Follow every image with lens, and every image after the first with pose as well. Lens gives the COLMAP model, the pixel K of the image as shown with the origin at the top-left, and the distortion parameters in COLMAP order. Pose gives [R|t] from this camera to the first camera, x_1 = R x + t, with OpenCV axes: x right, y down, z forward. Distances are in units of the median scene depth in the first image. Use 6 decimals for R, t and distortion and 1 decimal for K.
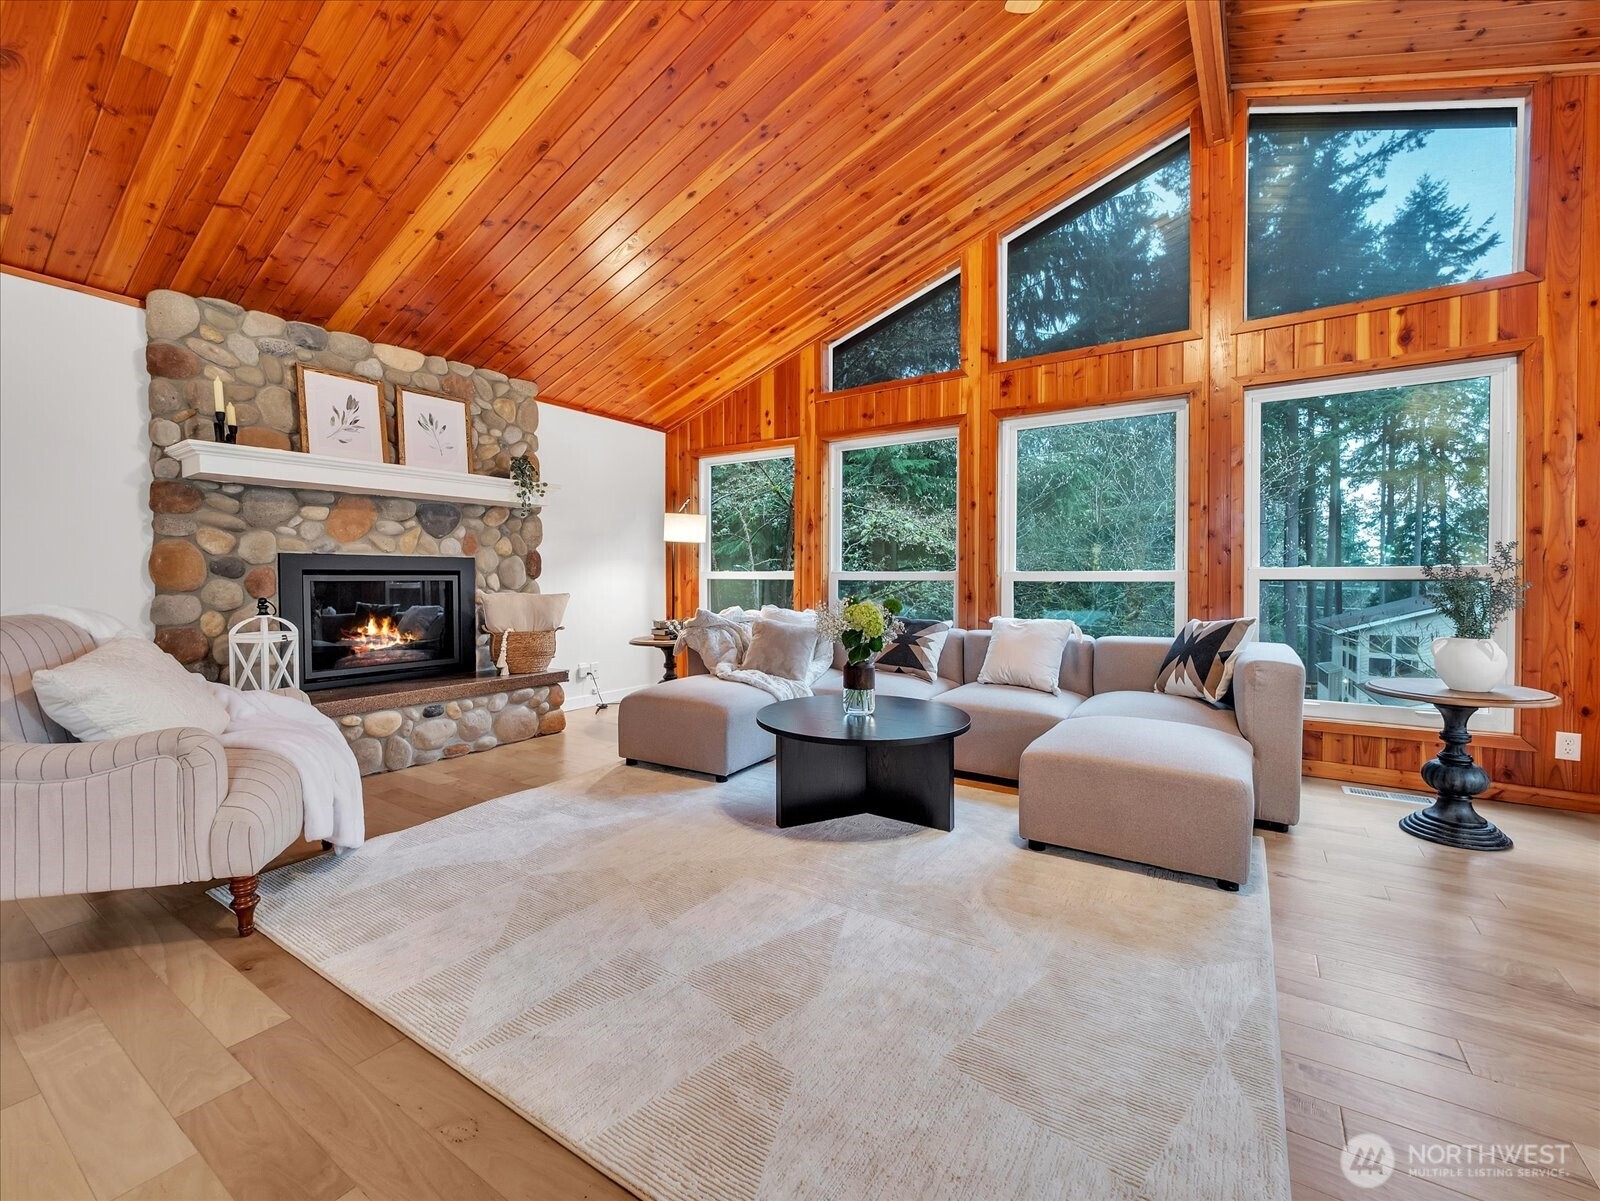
lens RADIAL K [[684.6, 0, 799.6], [0, 684.6, 608.8], [0, 0, 1]] dist [0.018412, -0.016109]
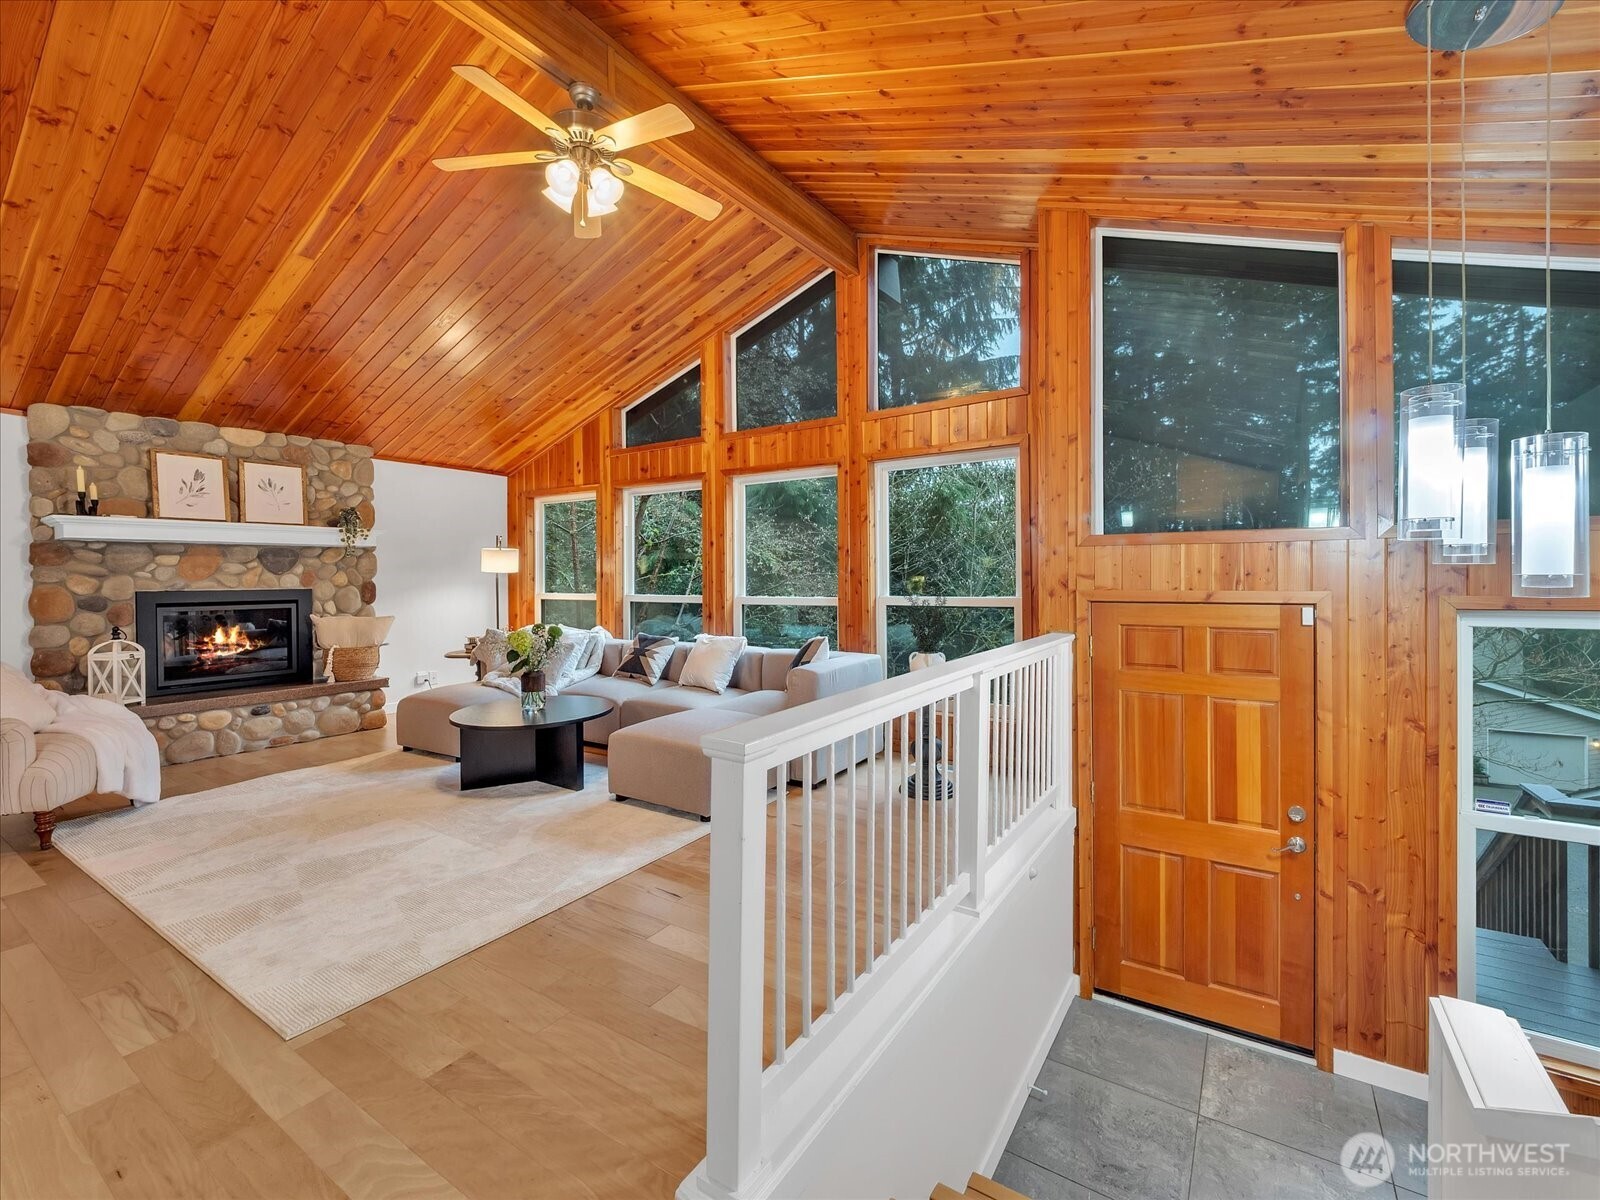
lens RADIAL K [[696.7, 0, 800.0], [0, 696.7, 600.0], [0, 0, 1]] dist [0.015743, -0.009121]
pose [[0.999977, -0.006360, -0.002259, 0.496757], [0.006328, 0.999885, -0.013807, -0.036008], [0.002346, 0.013793, 0.999902, -0.329262]]
